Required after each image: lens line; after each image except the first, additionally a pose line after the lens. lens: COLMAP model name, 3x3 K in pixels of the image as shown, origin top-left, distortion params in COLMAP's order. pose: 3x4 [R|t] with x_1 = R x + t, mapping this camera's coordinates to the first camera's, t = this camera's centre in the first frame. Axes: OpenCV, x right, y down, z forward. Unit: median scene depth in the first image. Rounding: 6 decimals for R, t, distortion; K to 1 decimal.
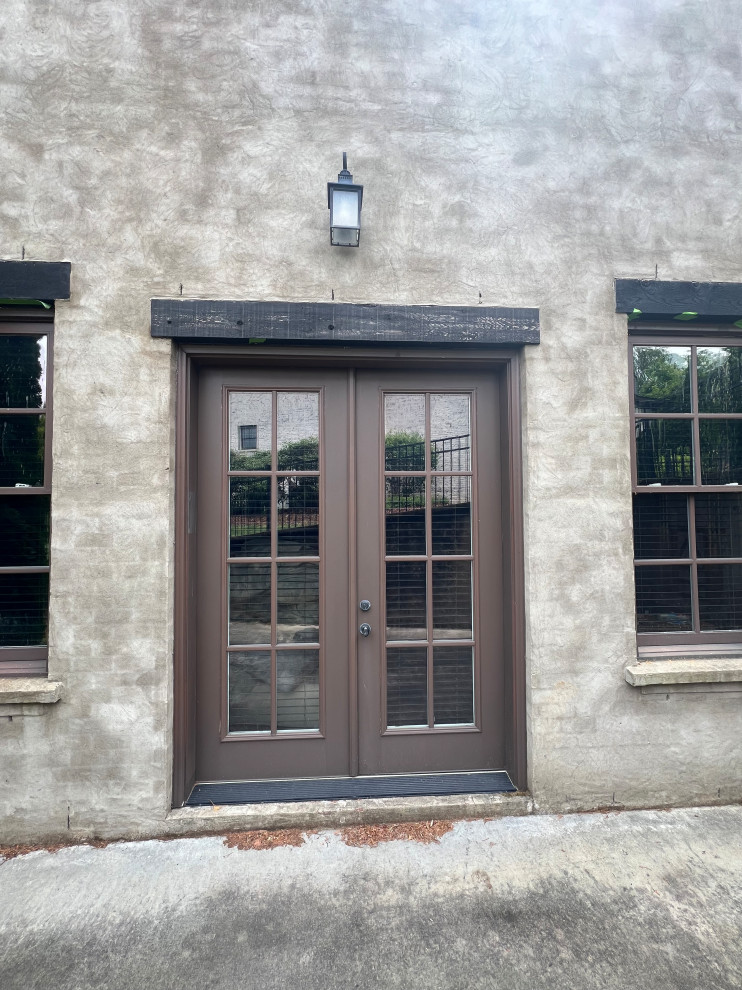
lens RADIAL K [[394.0, 0, 369.5], [0, 394.0, 495.7], [0, 0, 1]] dist [0.001117, -0.000383]
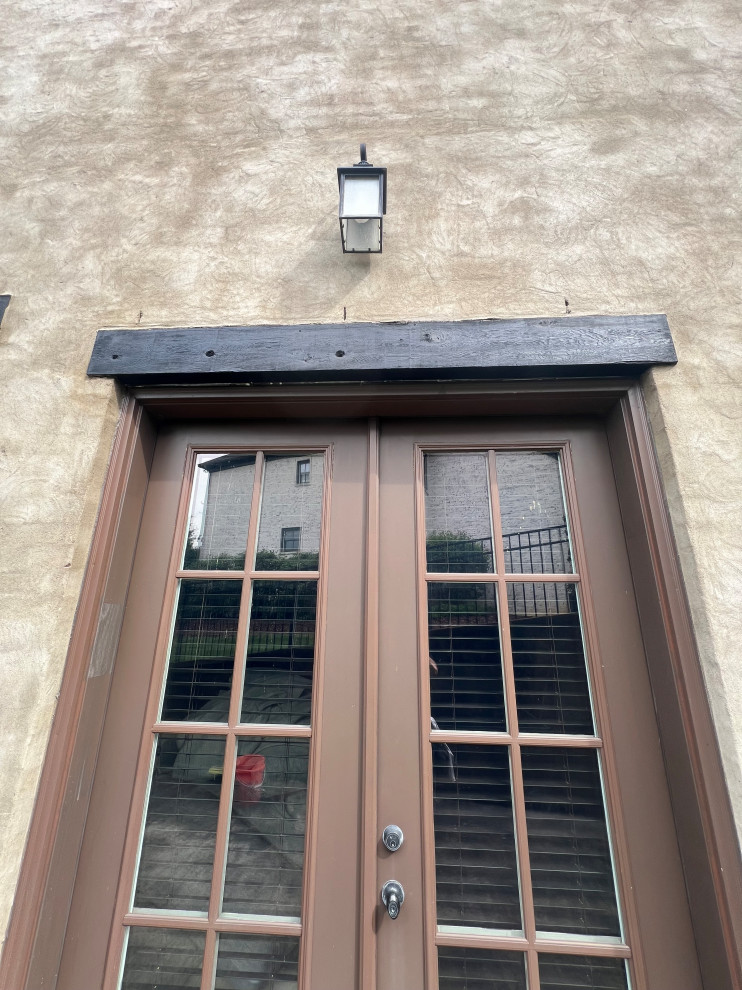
lens RADIAL K [[394.0, 0, 369.5], [0, 394.0, 495.7], [0, 0, 1]] dist [0.001117, -0.000383]
pose [[0.993569, -0.013243, -0.112454, 0.024005], [-0.016176, 0.966350, -0.256723, -0.022109], [0.112070, 0.256891, 0.959920, 0.421338]]
